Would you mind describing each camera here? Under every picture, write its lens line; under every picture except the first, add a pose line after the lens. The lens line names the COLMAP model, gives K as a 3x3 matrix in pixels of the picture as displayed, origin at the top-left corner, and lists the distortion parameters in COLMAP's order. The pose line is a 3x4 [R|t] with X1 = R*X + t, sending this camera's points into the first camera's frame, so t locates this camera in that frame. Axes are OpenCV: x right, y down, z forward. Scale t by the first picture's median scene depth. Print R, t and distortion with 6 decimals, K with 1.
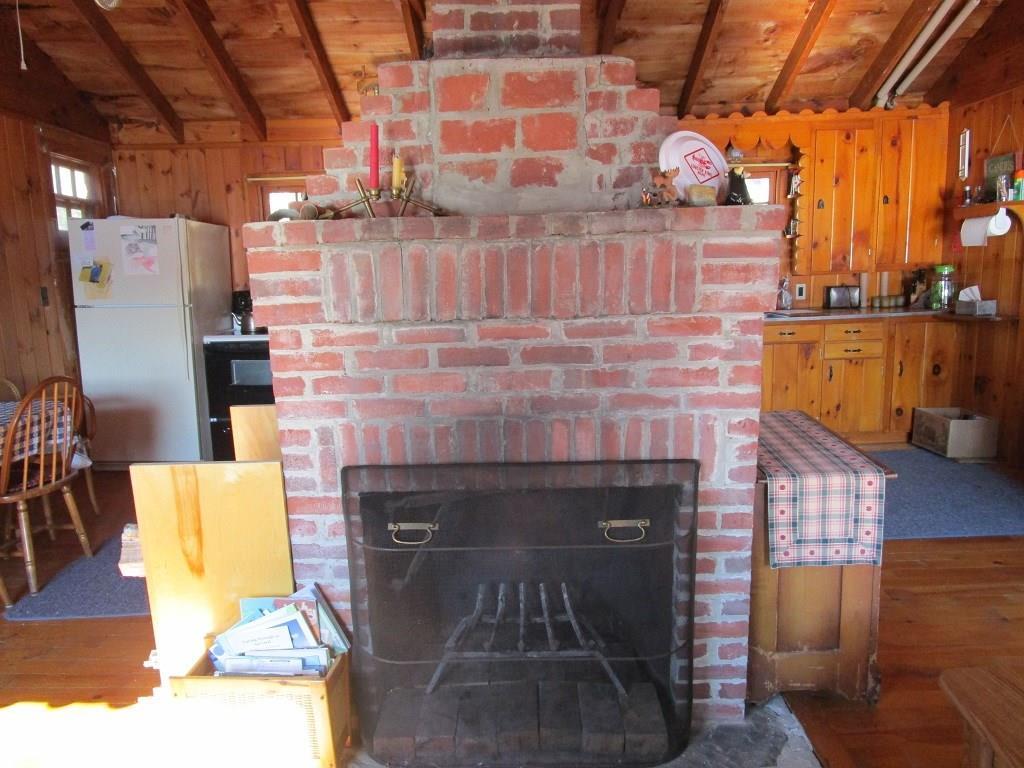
lens RADIAL K [[711.7, 0, 513.0], [0, 711.7, 384.9], [0, 0, 1]] dist [-0.021083, -0.002551]
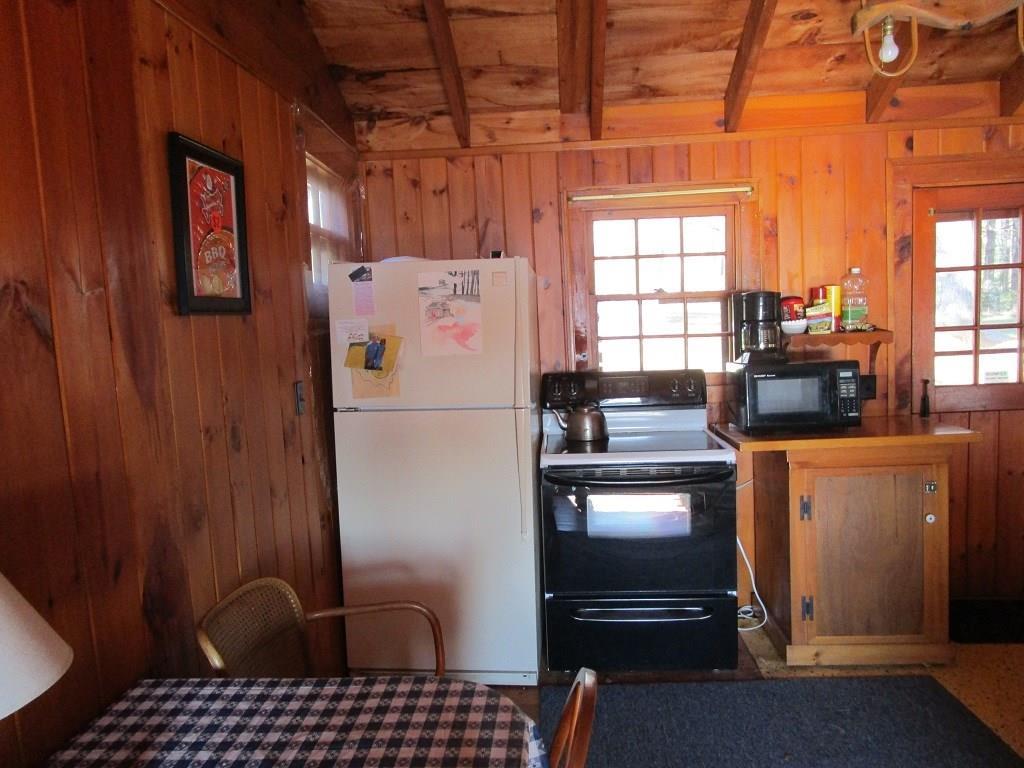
lens RADIAL K [[711.7, 0, 511.4], [0, 711.7, 383.6], [0, 0, 1]] dist [-0.021083, -0.002551]
pose [[0.997704, -0.017370, -0.065456, -0.414180], [0.012543, 0.997221, -0.073433, -0.083606], [0.066550, 0.072444, 0.995150, 0.397845]]
